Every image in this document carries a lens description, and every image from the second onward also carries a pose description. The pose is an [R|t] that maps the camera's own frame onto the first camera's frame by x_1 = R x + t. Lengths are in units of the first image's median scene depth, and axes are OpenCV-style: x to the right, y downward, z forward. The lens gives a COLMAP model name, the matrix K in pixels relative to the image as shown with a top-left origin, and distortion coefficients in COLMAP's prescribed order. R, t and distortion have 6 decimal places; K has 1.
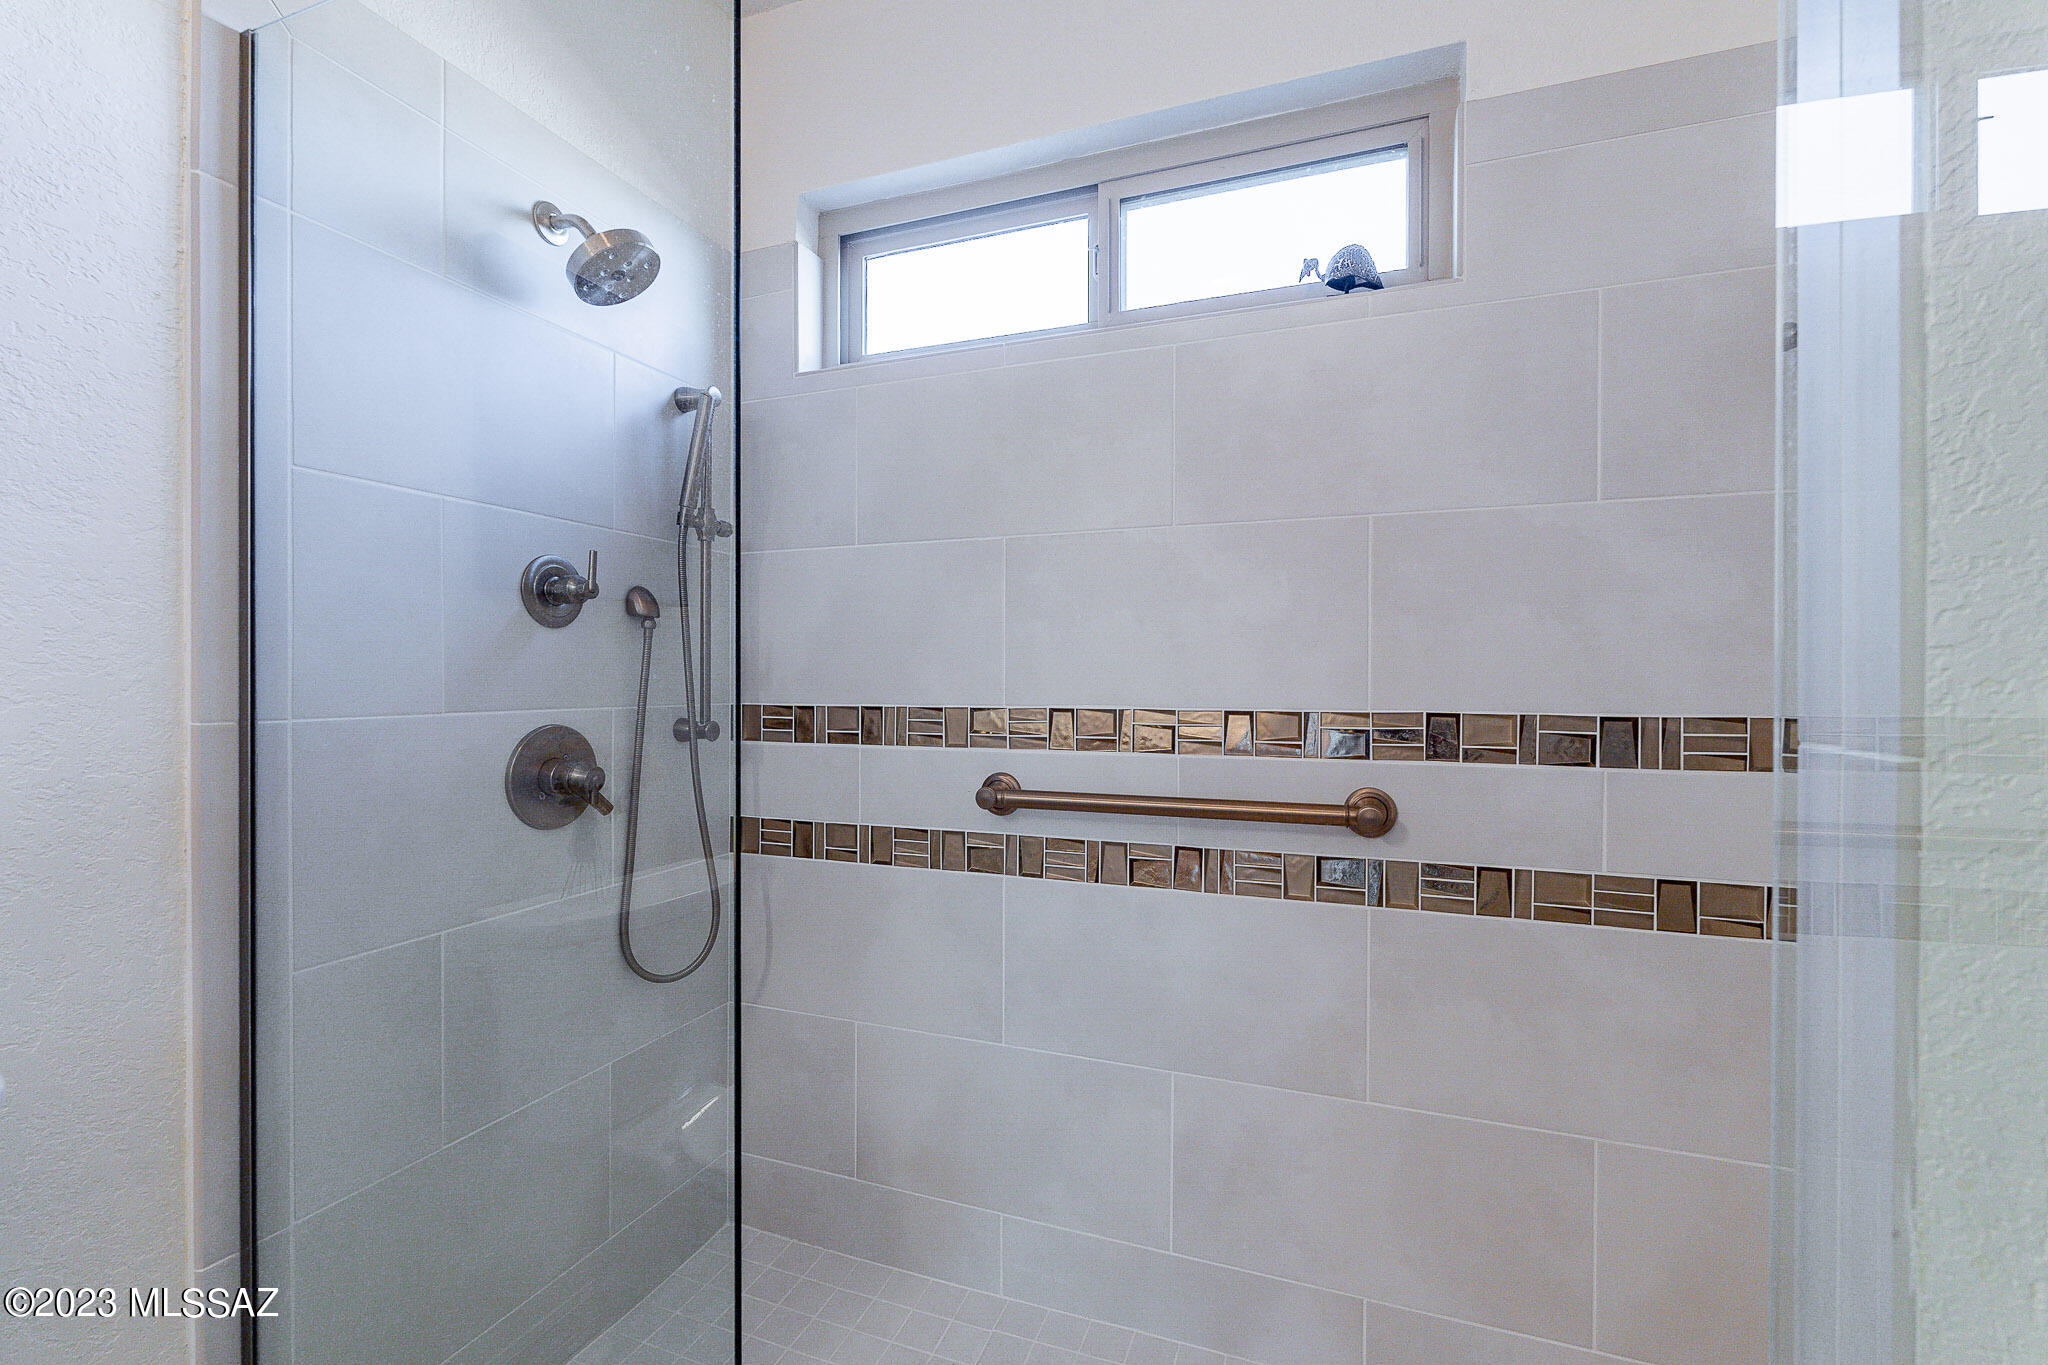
lens RADIAL K [[912.6, 0, 1015.3], [0, 912.6, 689.6], [0, 0, 1]] dist [-0.002061, 0.000205]
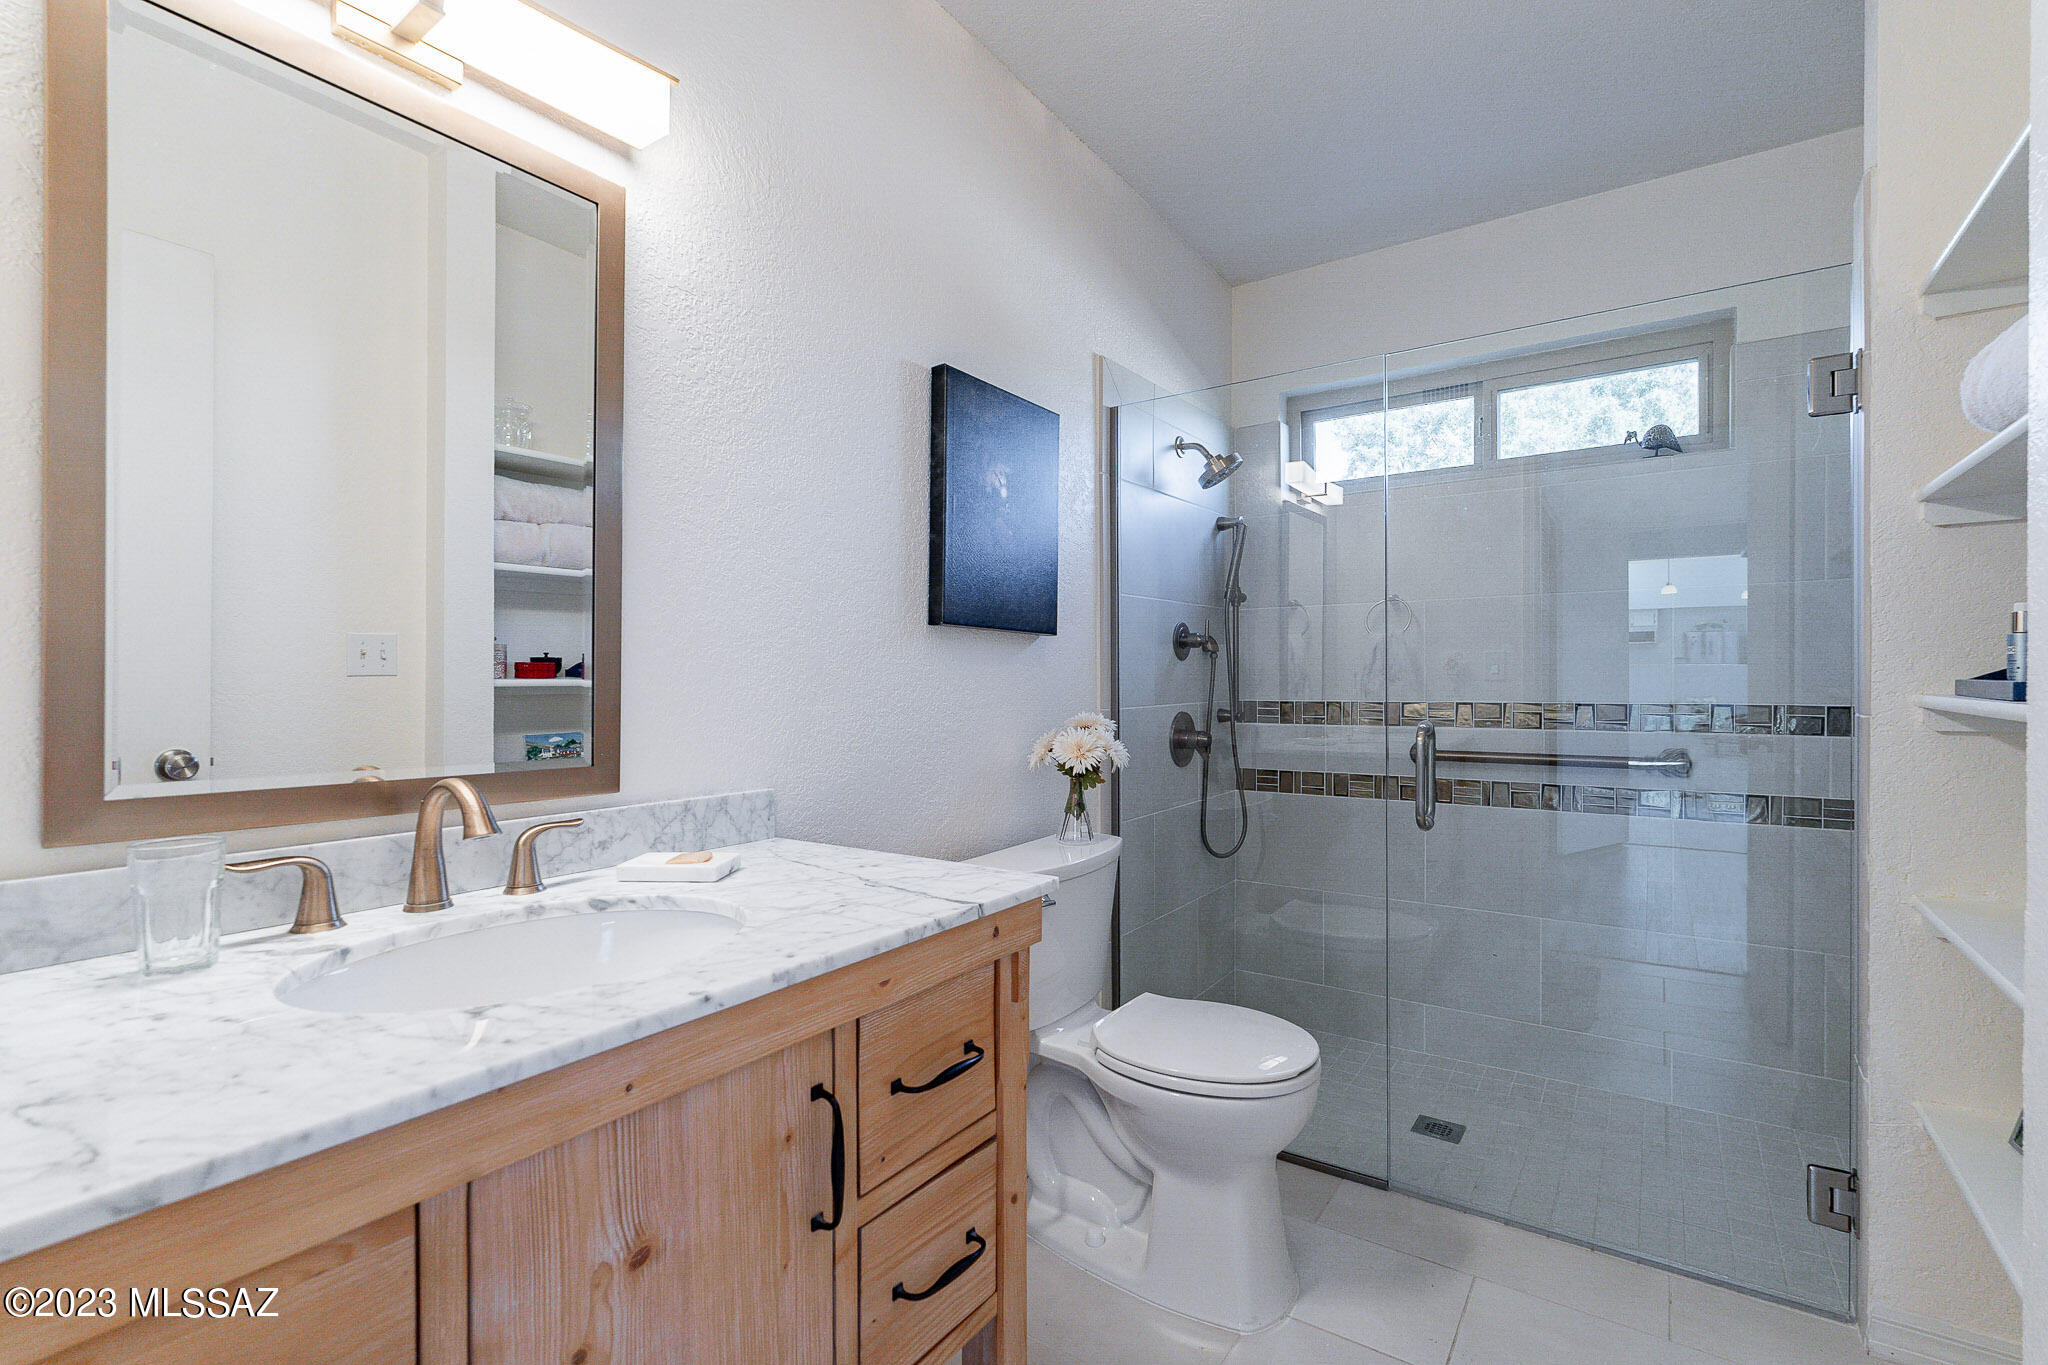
lens RADIAL K [[912.6, 0, 1030.4], [0, 912.6, 688.1], [0, 0, 1]] dist [-0.002061, 0.000205]
pose [[0.969622, -0.005221, -0.244553, -0.318750], [0.005845, 0.999981, 0.001826, -0.013779], [0.244539, -0.003200, 0.969634, -0.837339]]
